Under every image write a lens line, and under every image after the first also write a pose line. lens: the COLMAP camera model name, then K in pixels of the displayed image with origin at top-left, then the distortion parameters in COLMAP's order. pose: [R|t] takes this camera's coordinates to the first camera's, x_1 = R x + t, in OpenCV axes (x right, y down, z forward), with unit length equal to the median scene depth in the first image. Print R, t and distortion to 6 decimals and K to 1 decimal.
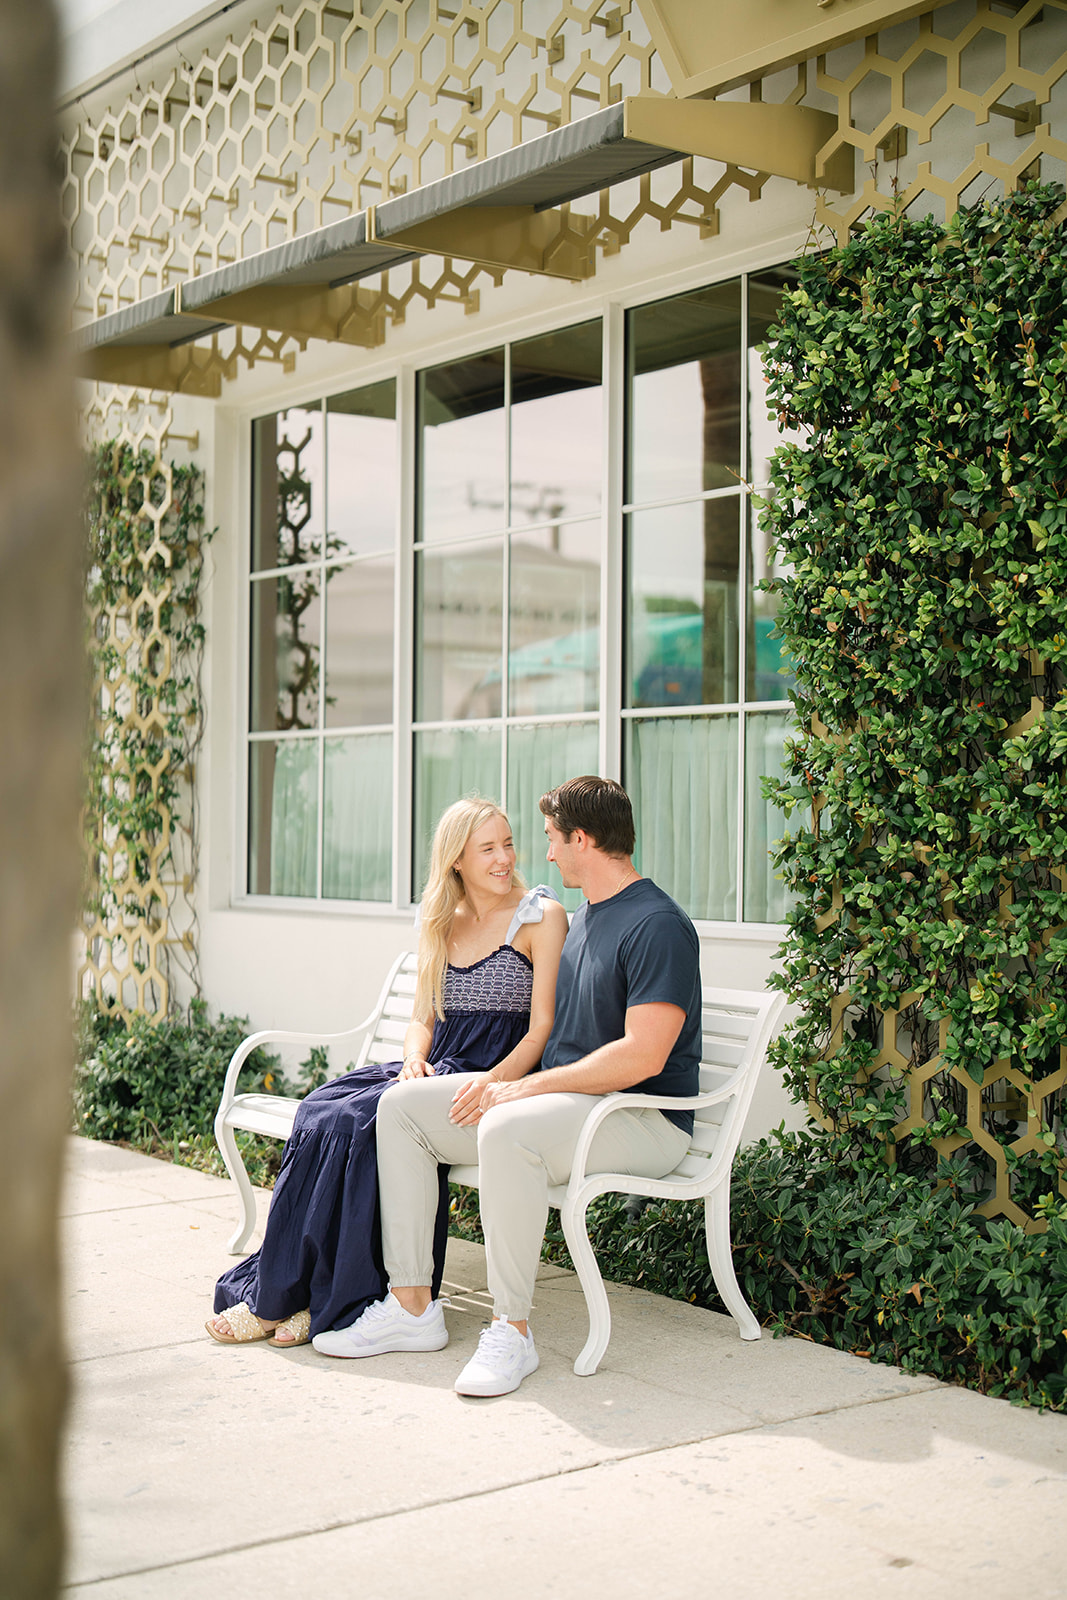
lens RADIAL K [[2262.9, 0, 529.4], [0, 2262.9, 839.2], [0, 0, 1]] dist [-0.023219, 0.112852]
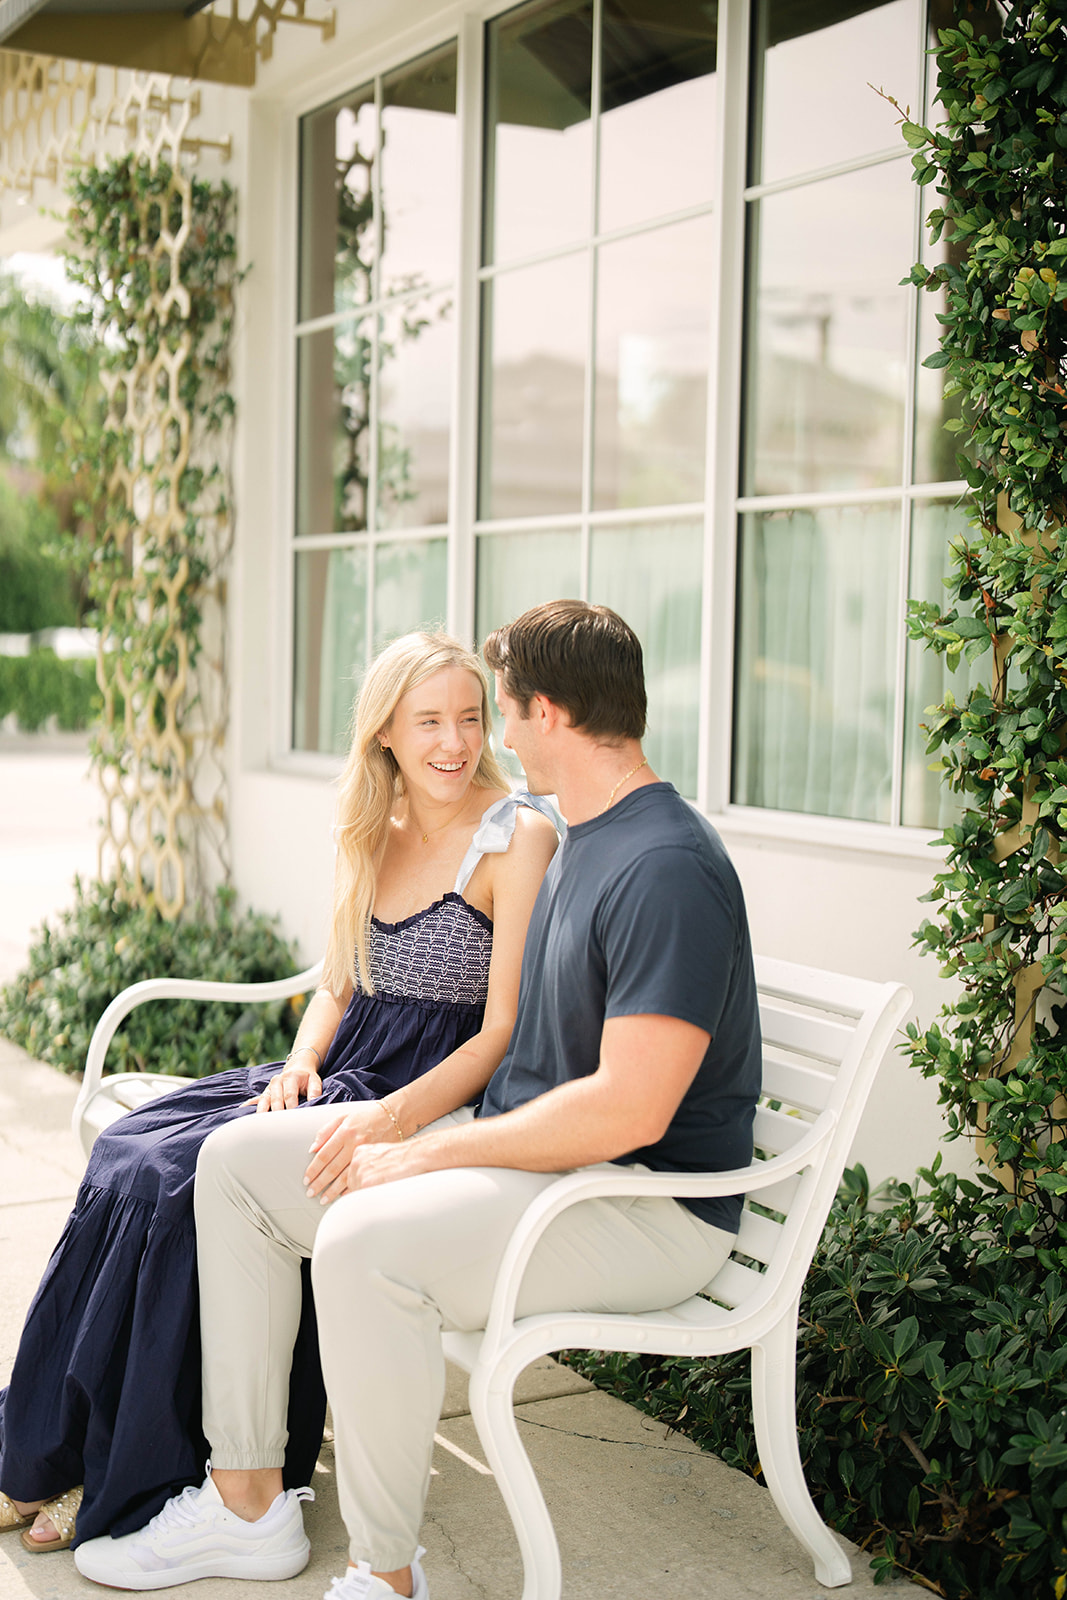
lens RADIAL K [[2164.2, 0, 512.0], [0, 2164.2, 820.2], [0, 0, 1]] dist [0.003417, 0.029056]
pose [[0.988389, 0.021002, -0.150488, 0.086737], [-0.009608, 0.997058, 0.076041, -0.012426], [0.151642, -0.073712, 0.985683, 0.414054]]
